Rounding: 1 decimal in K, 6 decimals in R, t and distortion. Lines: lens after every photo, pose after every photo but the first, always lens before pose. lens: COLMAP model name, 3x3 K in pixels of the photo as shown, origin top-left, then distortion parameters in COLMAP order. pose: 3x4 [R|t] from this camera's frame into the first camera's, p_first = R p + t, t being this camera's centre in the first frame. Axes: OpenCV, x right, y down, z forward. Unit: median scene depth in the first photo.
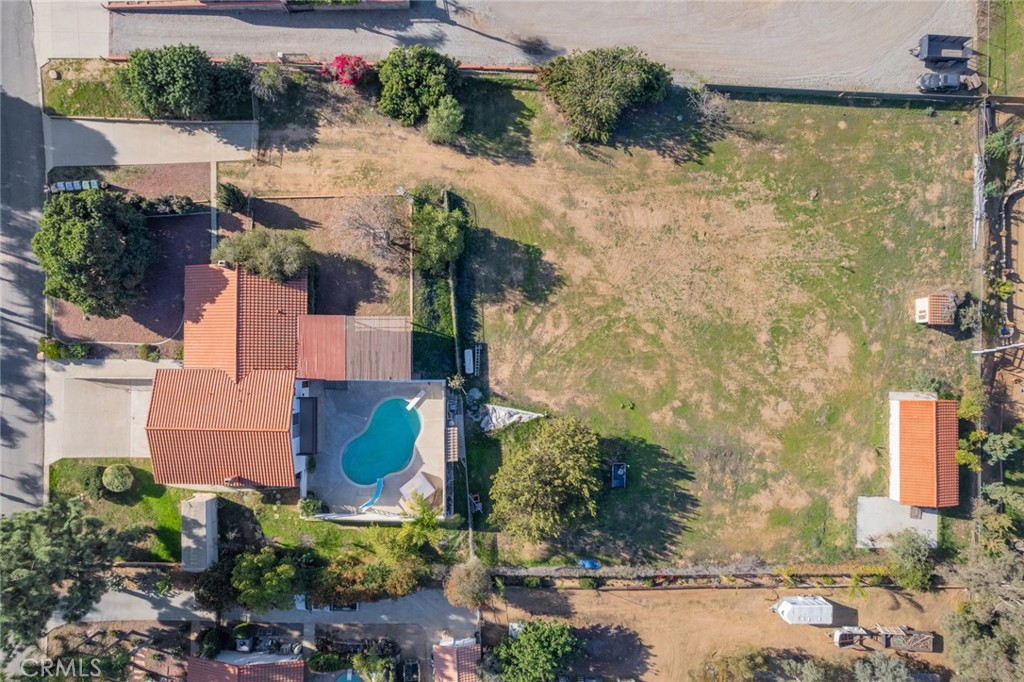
lens RADIAL K [[665.4, 0, 519.8], [0, 665.4, 360.2], [0, 0, 1]] dist [-0.069197, 0.062050]
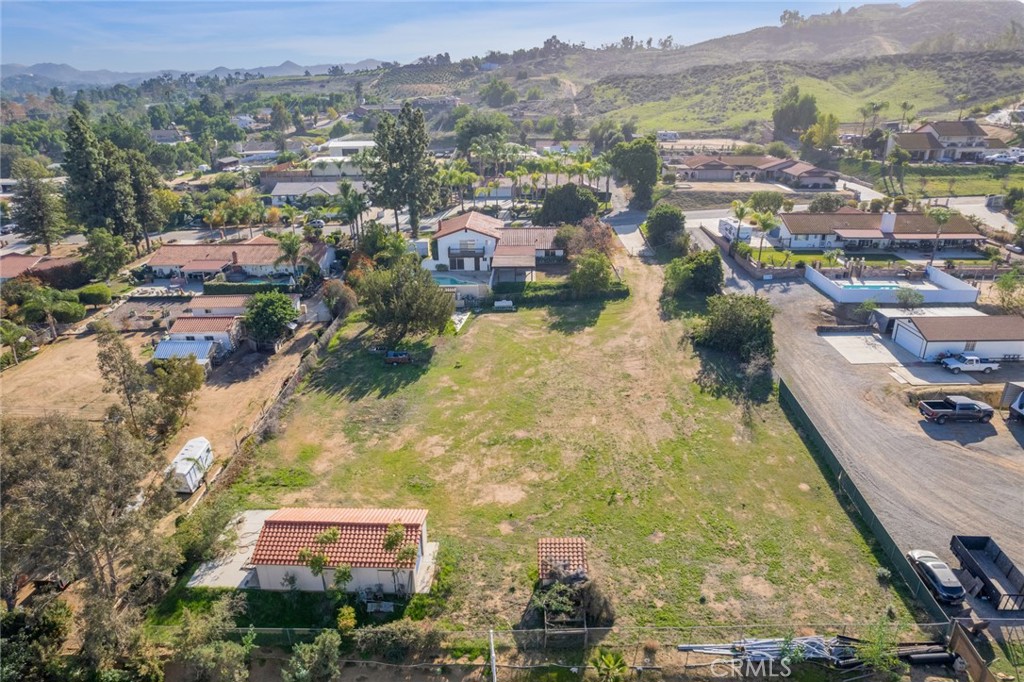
lens RADIAL K [[665.4, 0, 514.5], [0, 665.4, 338.7], [0, 0, 1]] dist [-0.069197, 0.062050]
pose [[-0.019566, 0.357316, -0.933778, 1.175154], [-0.999276, 0.023488, 0.029926, -0.057505], [0.032626, 0.933688, 0.356598, 0.580936]]
